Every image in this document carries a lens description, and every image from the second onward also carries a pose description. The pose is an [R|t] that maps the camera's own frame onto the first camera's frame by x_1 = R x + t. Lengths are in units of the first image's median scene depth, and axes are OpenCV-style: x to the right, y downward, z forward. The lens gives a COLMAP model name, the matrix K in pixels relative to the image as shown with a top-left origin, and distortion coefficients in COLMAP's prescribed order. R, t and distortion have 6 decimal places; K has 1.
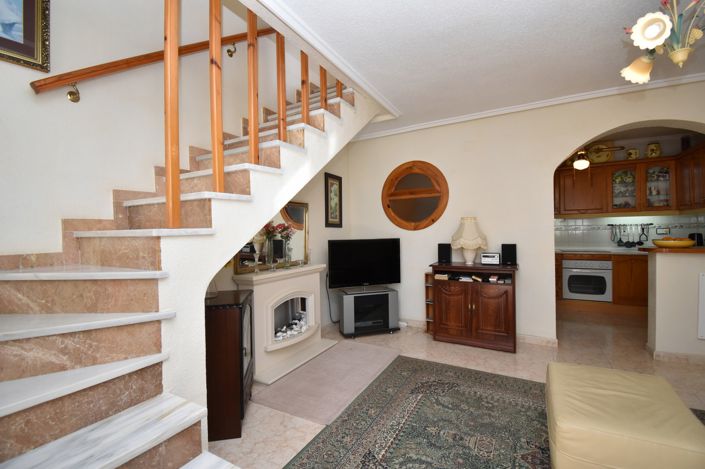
lens RADIAL K [[309.1, 0, 353.0], [0, 309.1, 233.4], [0, 0, 1]] dist [0.000748, -0.014542]
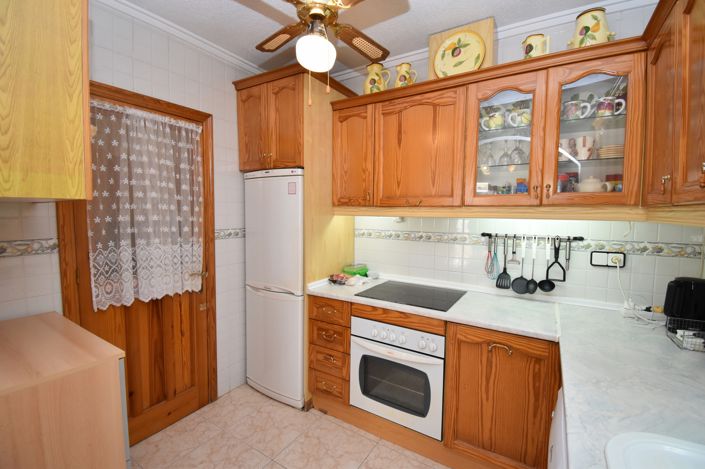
lens RADIAL K [[309.1, 0, 350.6], [0, 309.1, 233.9], [0, 0, 1]] dist [0.000748, -0.014542]
pose [[0.998213, 0.033673, -0.049355, 0.739223], [-0.030385, 0.997363, 0.065908, -0.055969], [0.051445, -0.064291, 0.996604, 0.623767]]
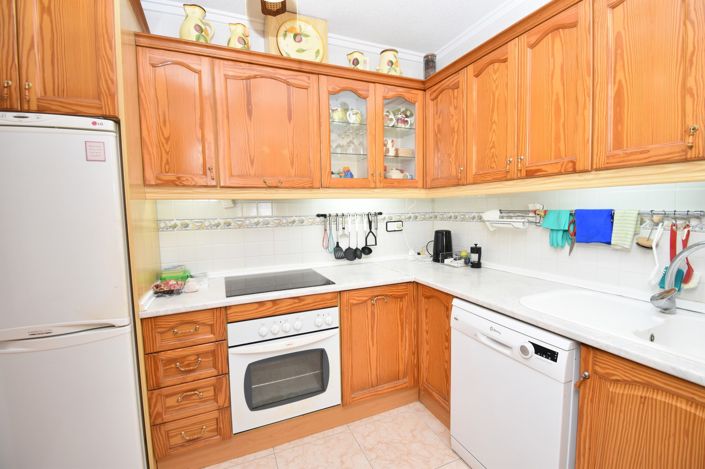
lens RADIAL K [[309.1, 0, 357.3], [0, 309.1, 234.6], [0, 0, 1]] dist [0.000748, -0.014542]
pose [[0.599592, -0.058792, 0.798143, 0.536638], [0.013757, 0.997908, 0.063173, -0.029688], [-0.800188, -0.026898, 0.599146, 0.735034]]
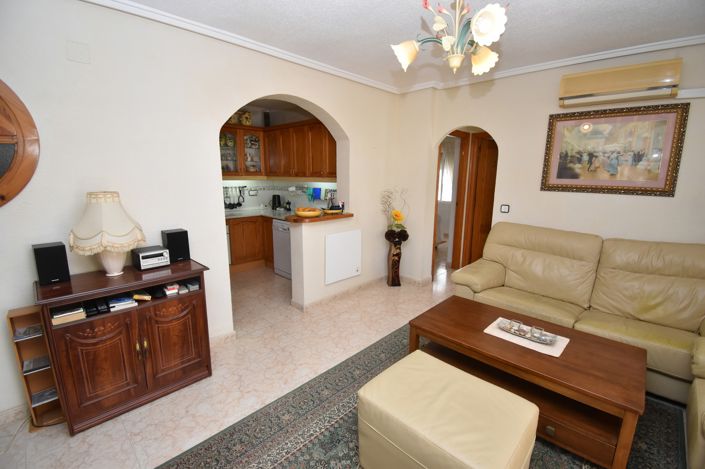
lens RADIAL K [[309.1, 0, 358.3], [0, 309.1, 234.6], [0, 0, 1]] dist [0.000748, -0.014542]
pose [[0.240274, -0.166251, 0.956362, -0.036359], [-0.007212, 0.984892, 0.173022, -0.059084], [-0.970678, -0.048470, 0.235445, 0.338296]]
